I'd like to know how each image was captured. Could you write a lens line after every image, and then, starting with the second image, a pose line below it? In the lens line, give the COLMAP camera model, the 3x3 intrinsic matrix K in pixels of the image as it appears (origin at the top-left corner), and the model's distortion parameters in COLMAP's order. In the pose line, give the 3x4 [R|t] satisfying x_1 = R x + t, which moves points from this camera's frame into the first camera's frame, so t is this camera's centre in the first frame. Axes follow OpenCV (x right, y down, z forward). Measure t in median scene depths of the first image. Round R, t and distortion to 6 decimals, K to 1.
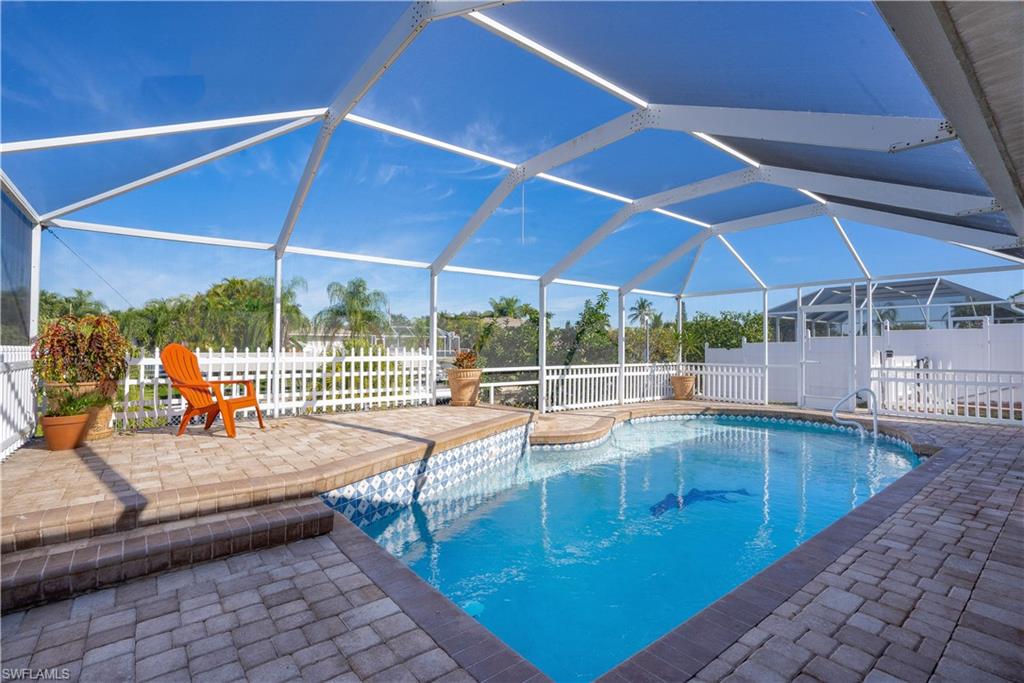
lens RADIAL K [[481.9, 0, 510.4], [0, 481.9, 339.0], [0, 0, 1]] dist [-0.054100, 0.017893]
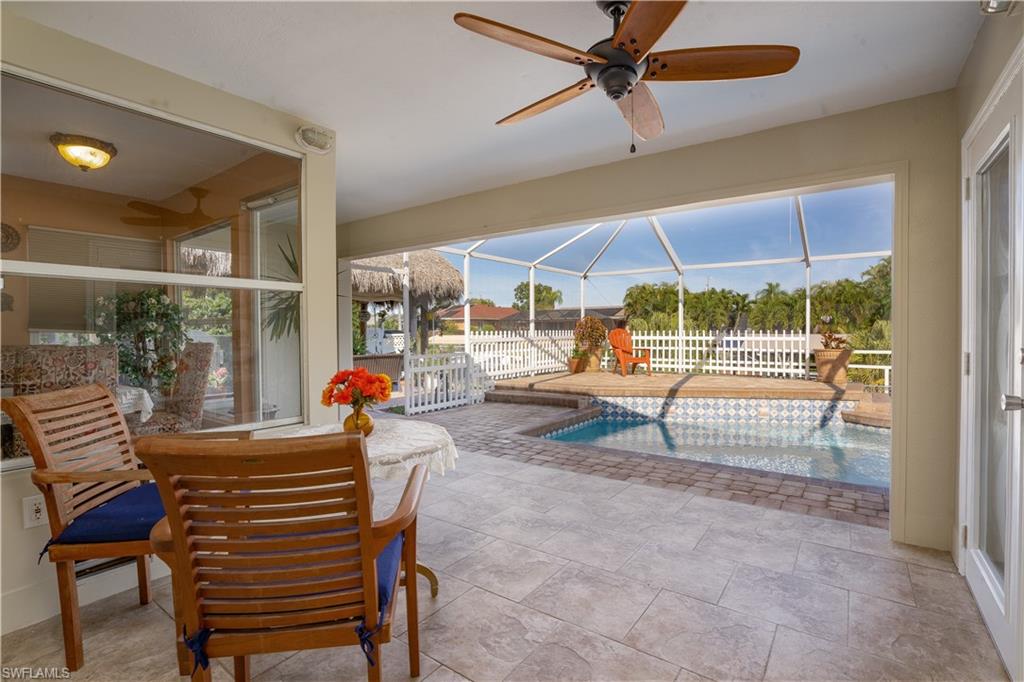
lens RADIAL K [[481.9, 0, 510.4], [0, 481.9, 338.5], [0, 0, 1]] dist [-0.054100, 0.017893]
pose [[0.252020, 0.011906, -0.967649, 1.356211], [0.027274, 0.999440, 0.019400, -0.005591], [0.967338, -0.031281, 0.251554, 0.035710]]
